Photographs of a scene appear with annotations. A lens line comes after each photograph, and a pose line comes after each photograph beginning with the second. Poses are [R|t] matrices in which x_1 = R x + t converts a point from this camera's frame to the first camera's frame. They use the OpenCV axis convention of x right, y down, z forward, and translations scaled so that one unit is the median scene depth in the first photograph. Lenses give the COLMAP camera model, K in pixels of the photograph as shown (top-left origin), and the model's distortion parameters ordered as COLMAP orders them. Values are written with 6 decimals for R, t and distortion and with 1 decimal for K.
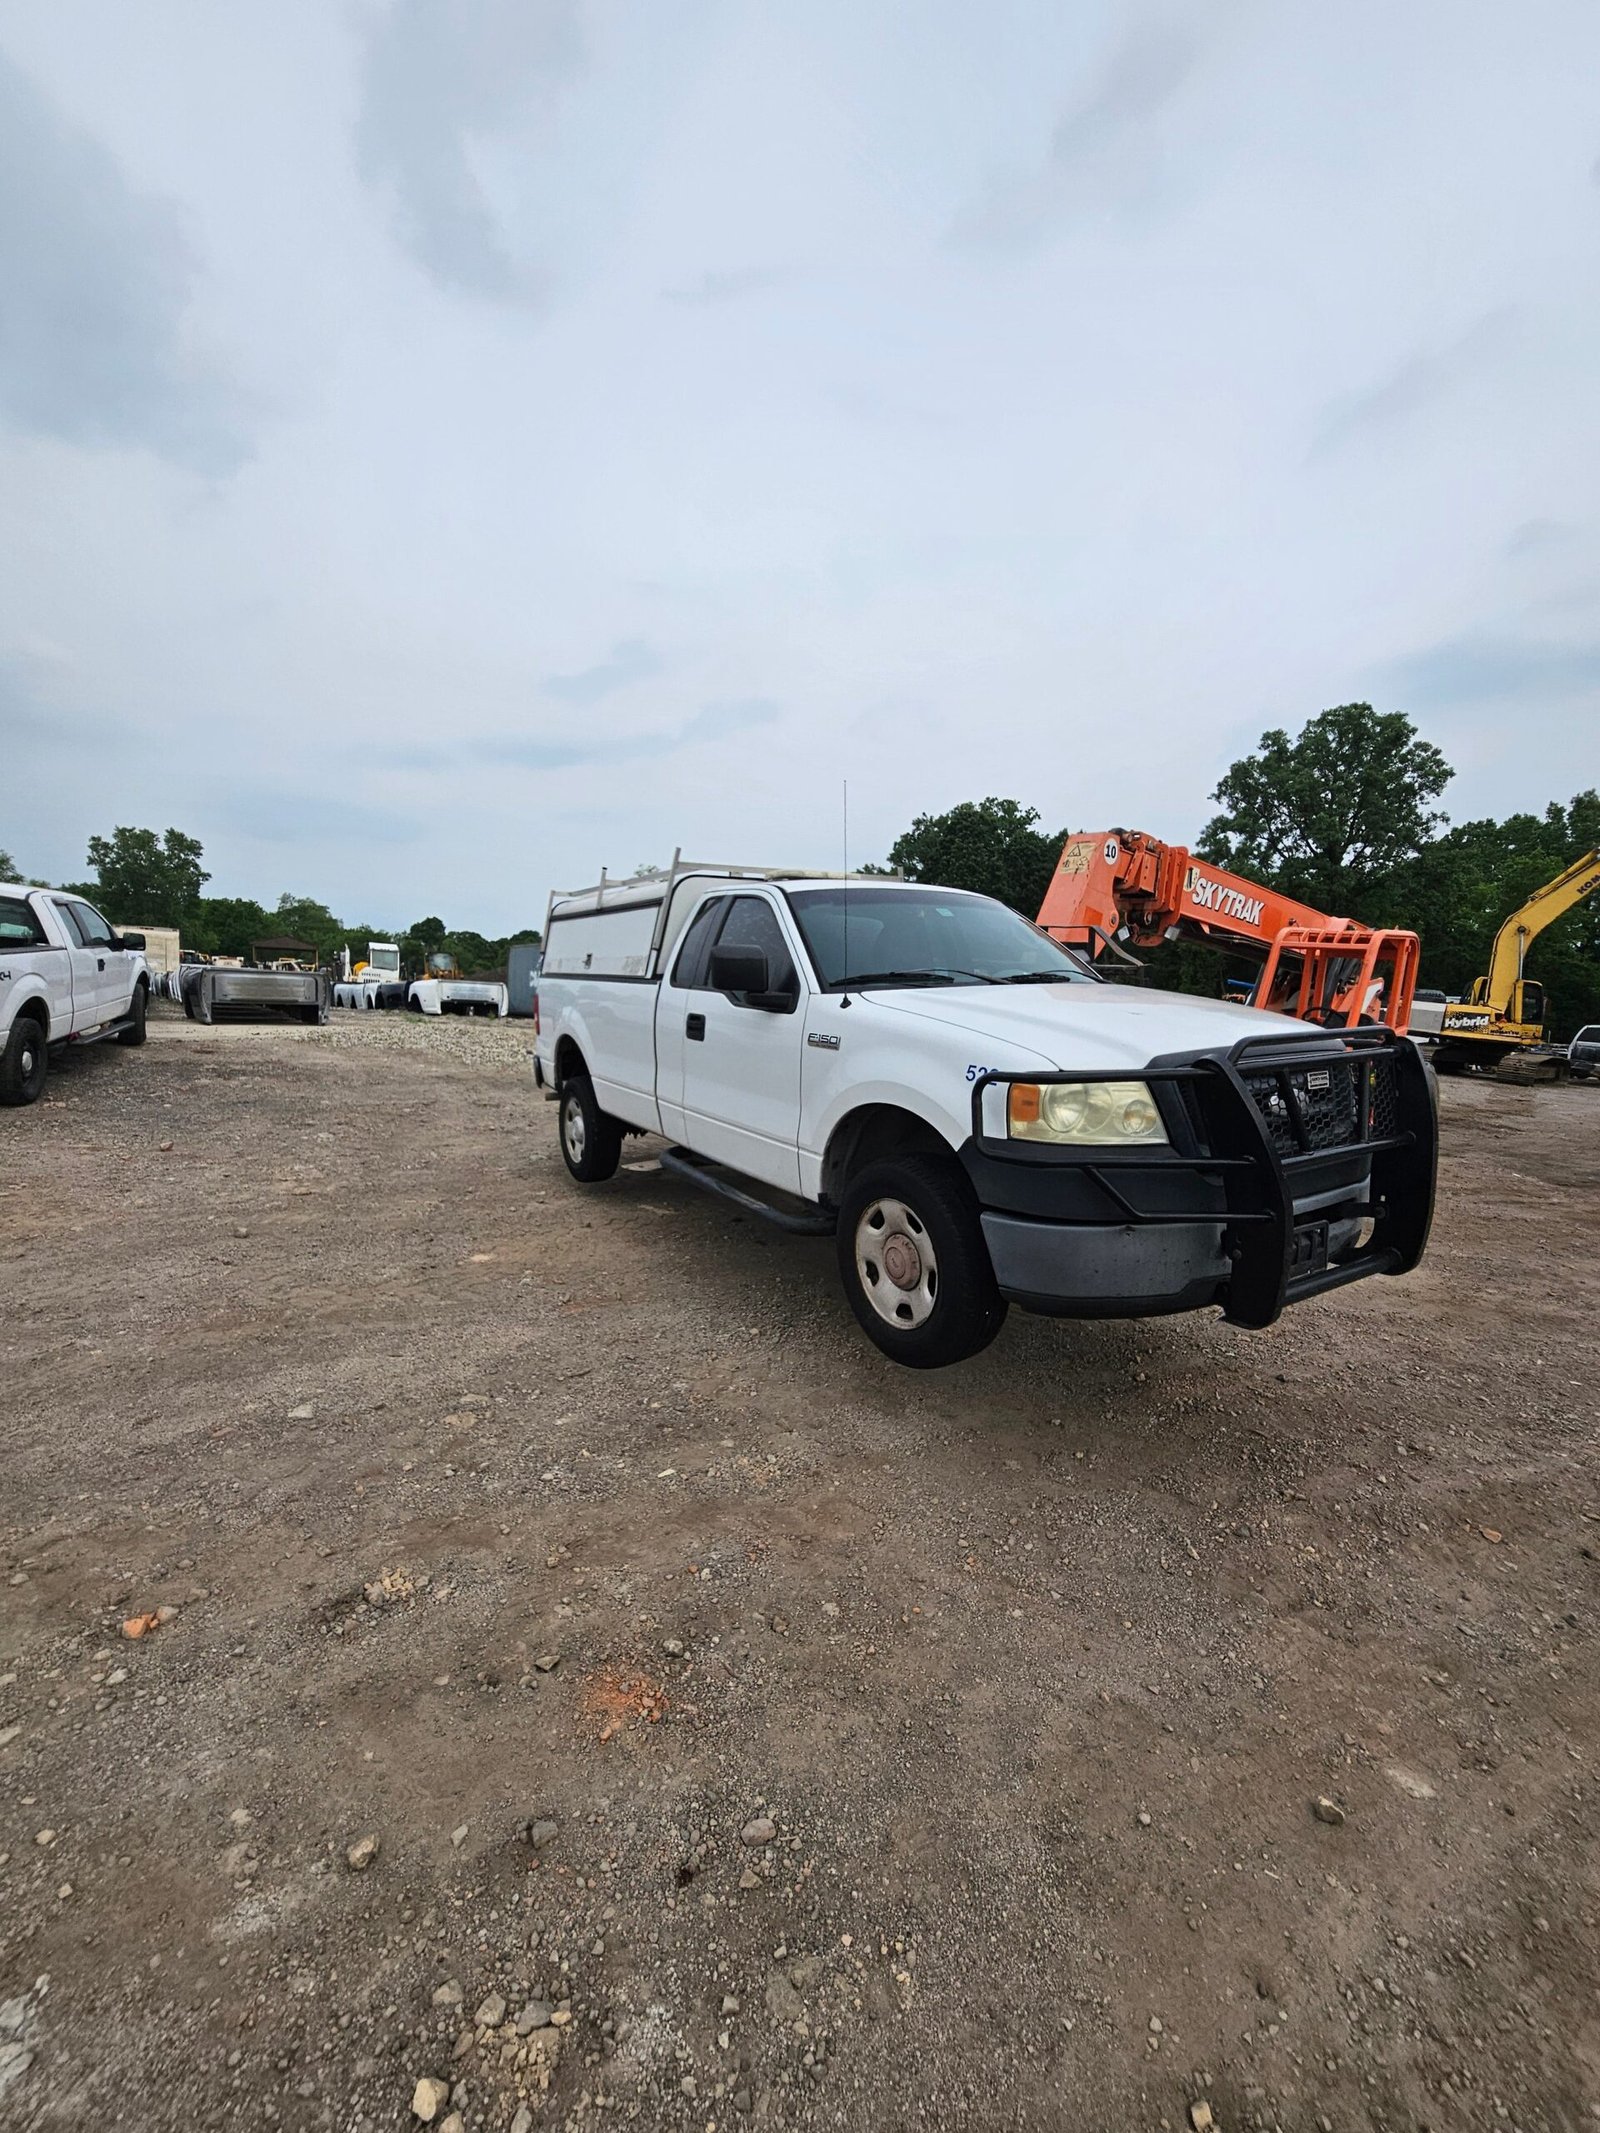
lens RADIAL K [[879.2, 0, 803.8], [0, 879.2, 1077.9], [0, 0, 1]] dist [0.001997, -0.000314]
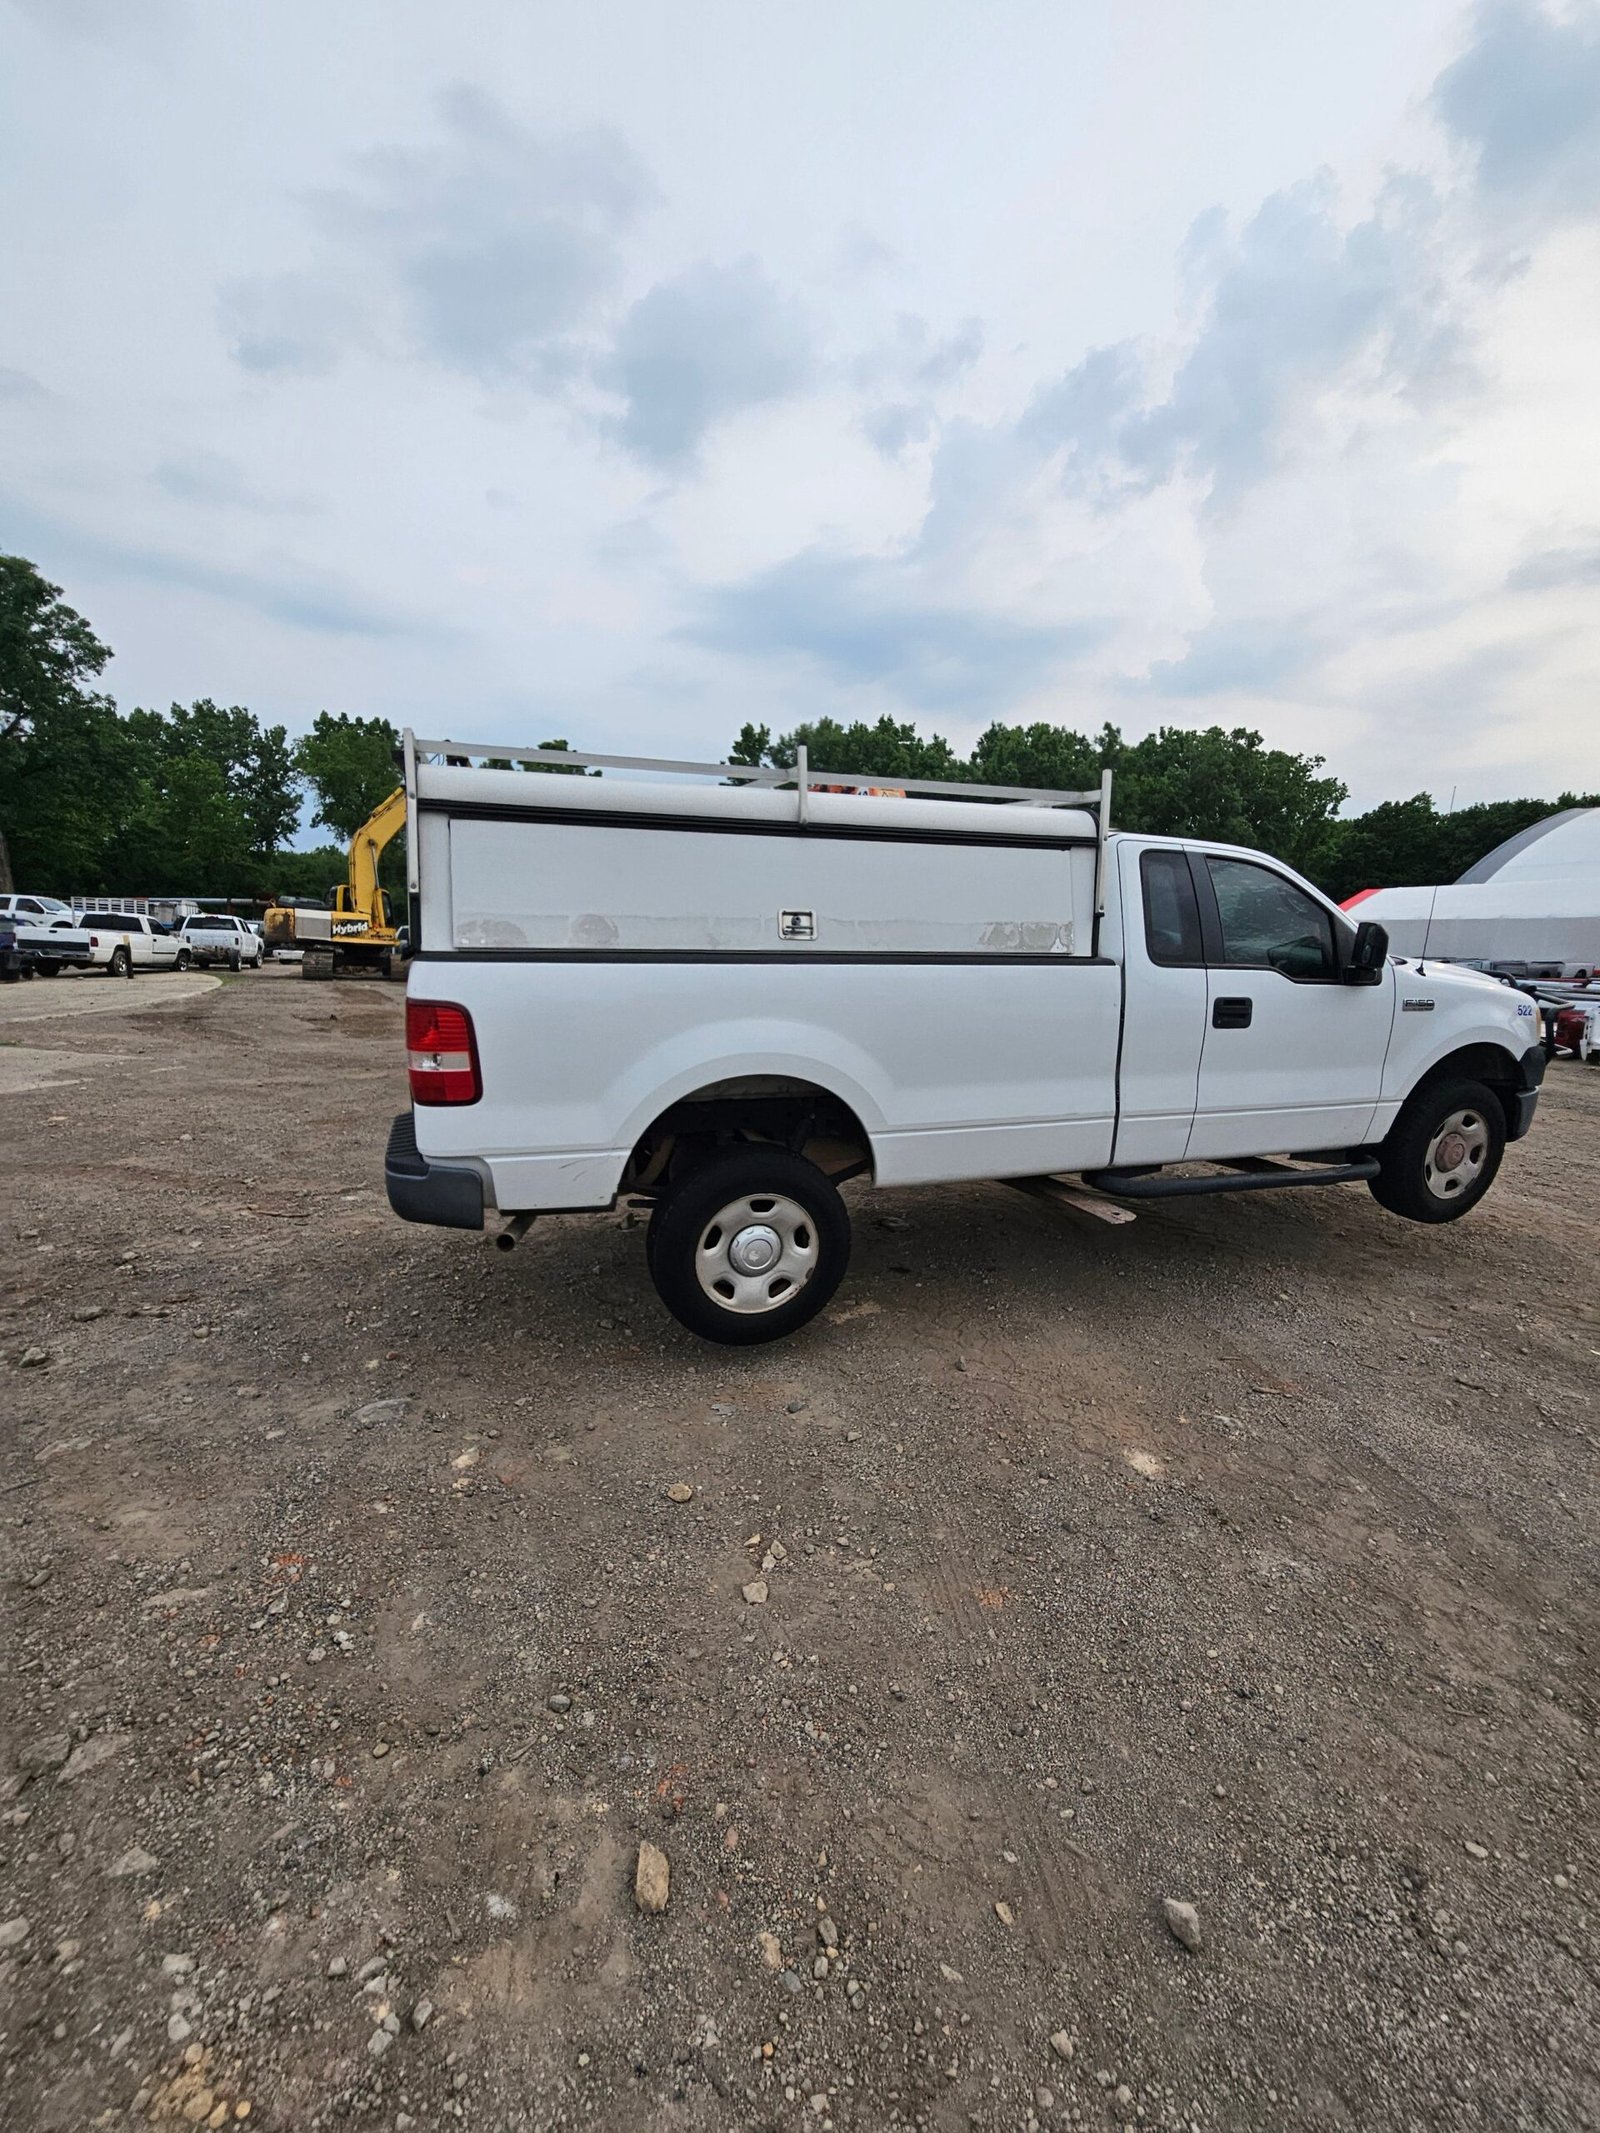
lens RADIAL K [[879.2, 0, 808.7], [0, 879.2, 1069.2], [0, 0, 1]] dist [0.001997, -0.000314]
pose [[0.217720, -0.195308, 0.956270, -1.010509], [0.092727, 0.979481, 0.178937, -0.190063], [-0.971597, 0.049714, 0.231363, 1.174384]]
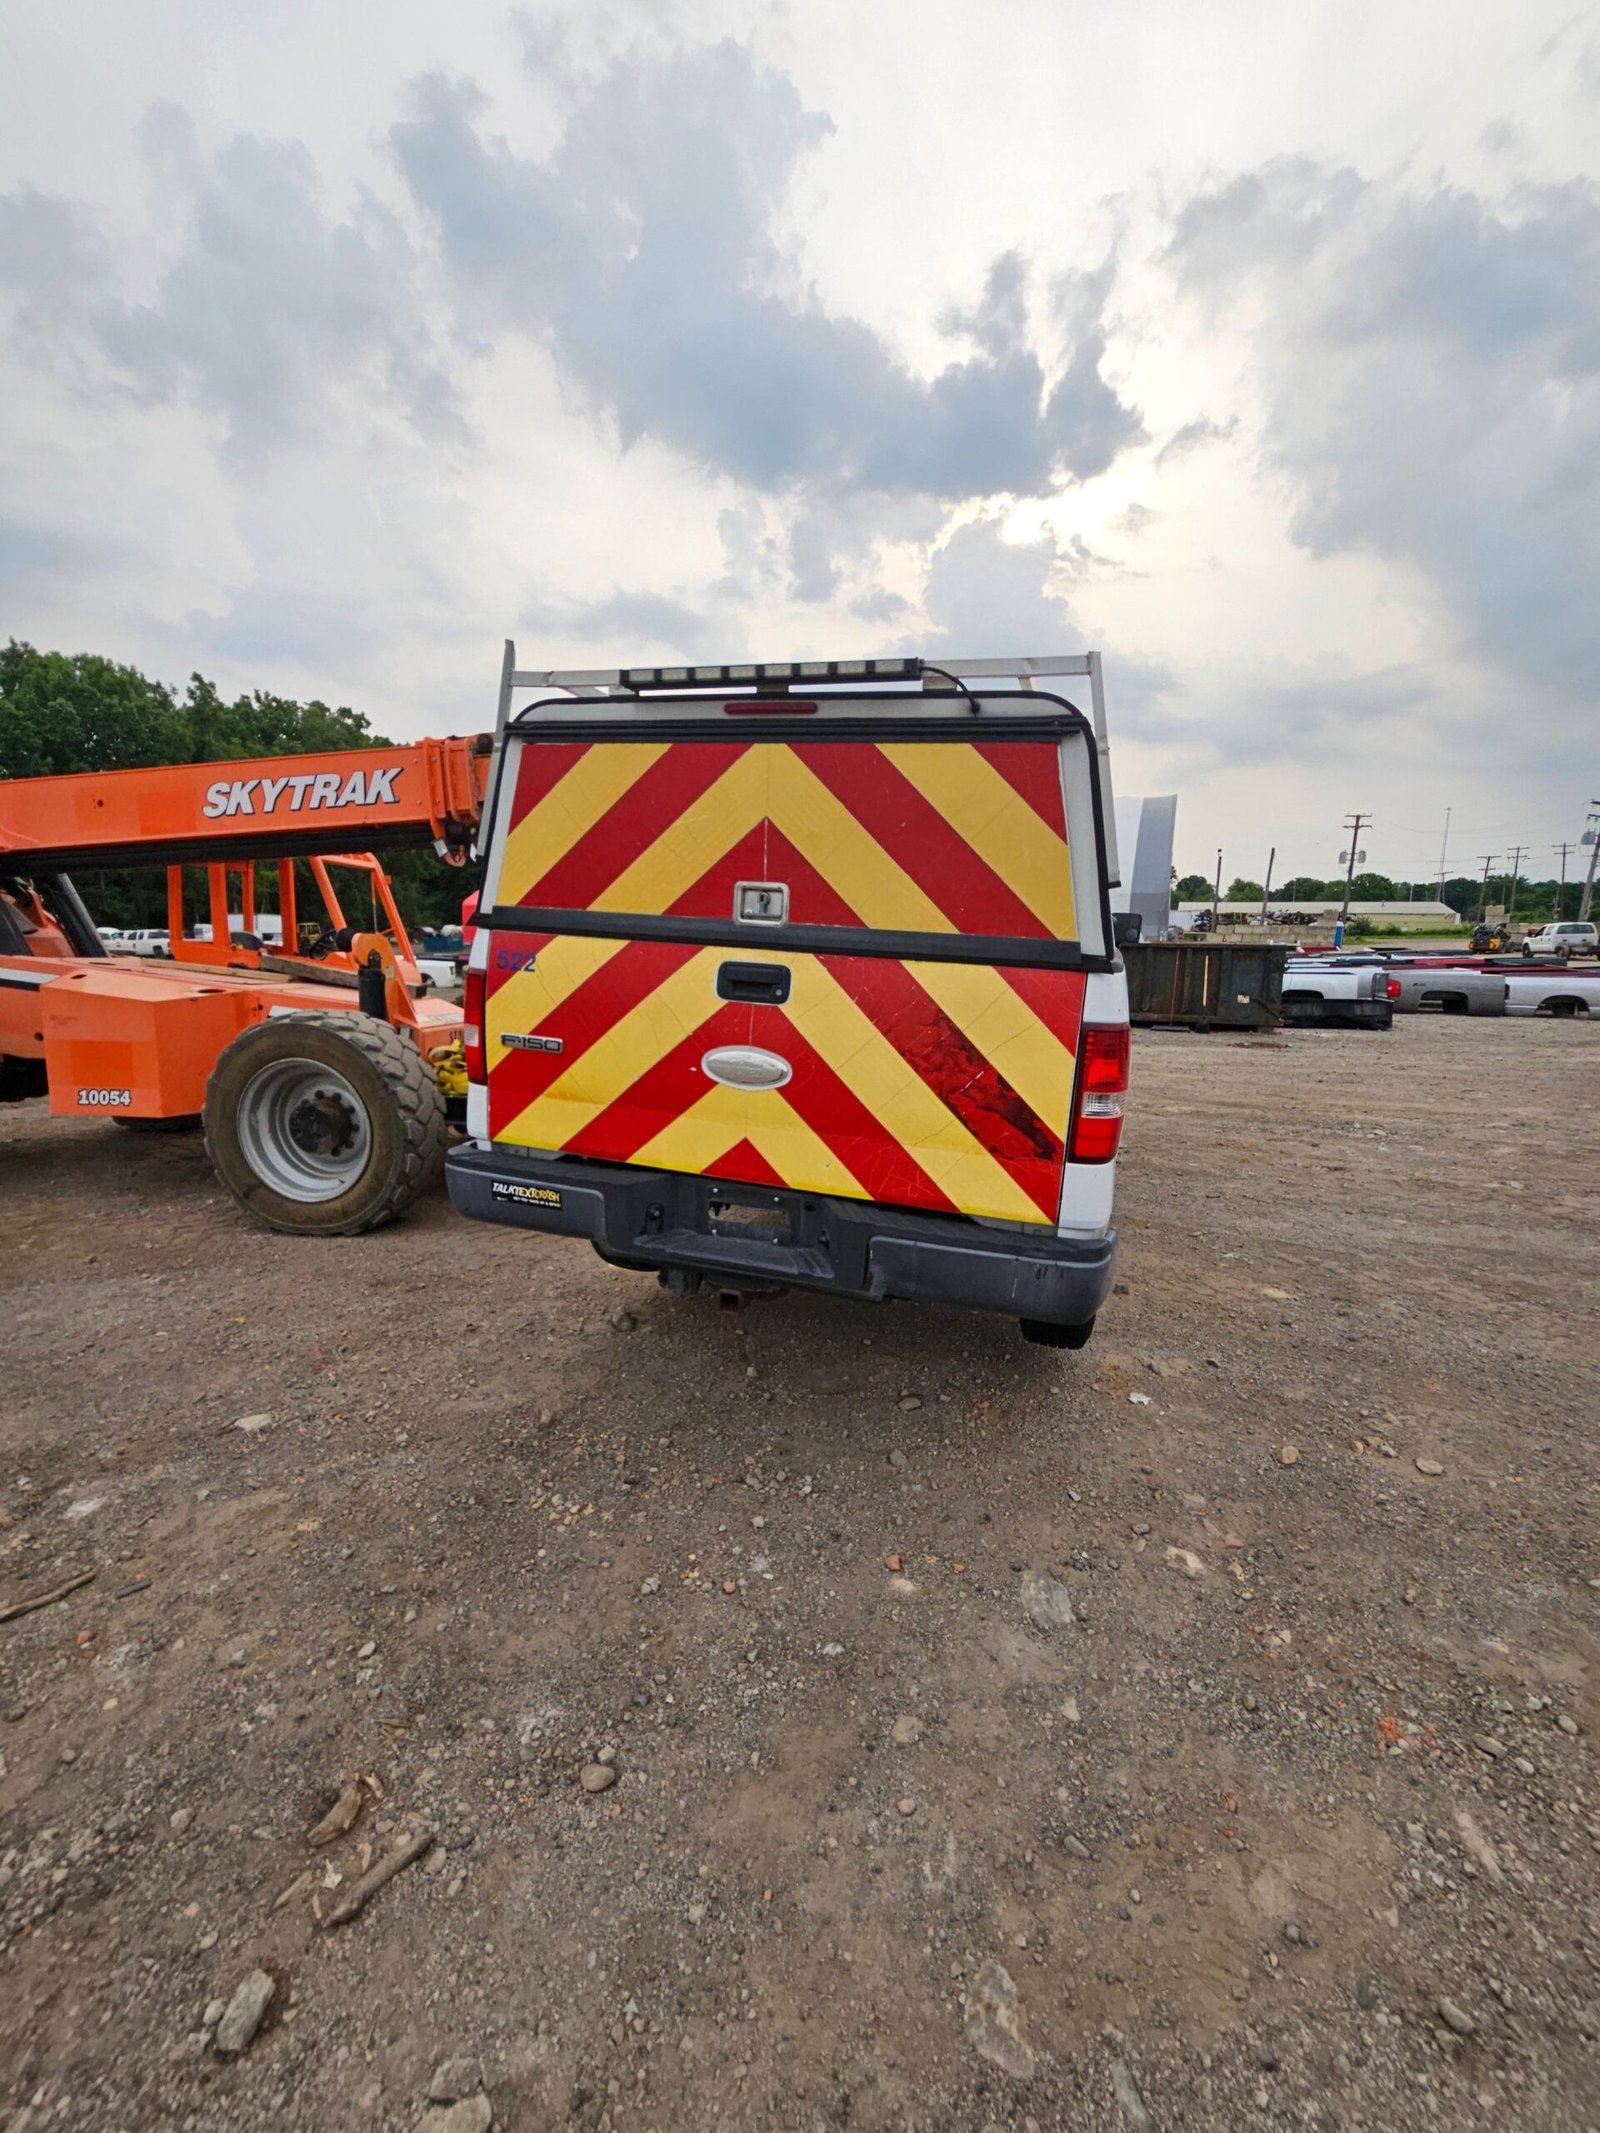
lens RADIAL K [[879.2, 0, 816.0], [0, 879.2, 1059.9], [0, 0, 1]] dist [0.001997, -0.000314]
pose [[-0.658777, -0.164787, 0.734070, -0.719320], [0.039340, 0.966838, 0.252344, -0.257138], [-0.751309, 0.195116, -0.630447, 1.984304]]
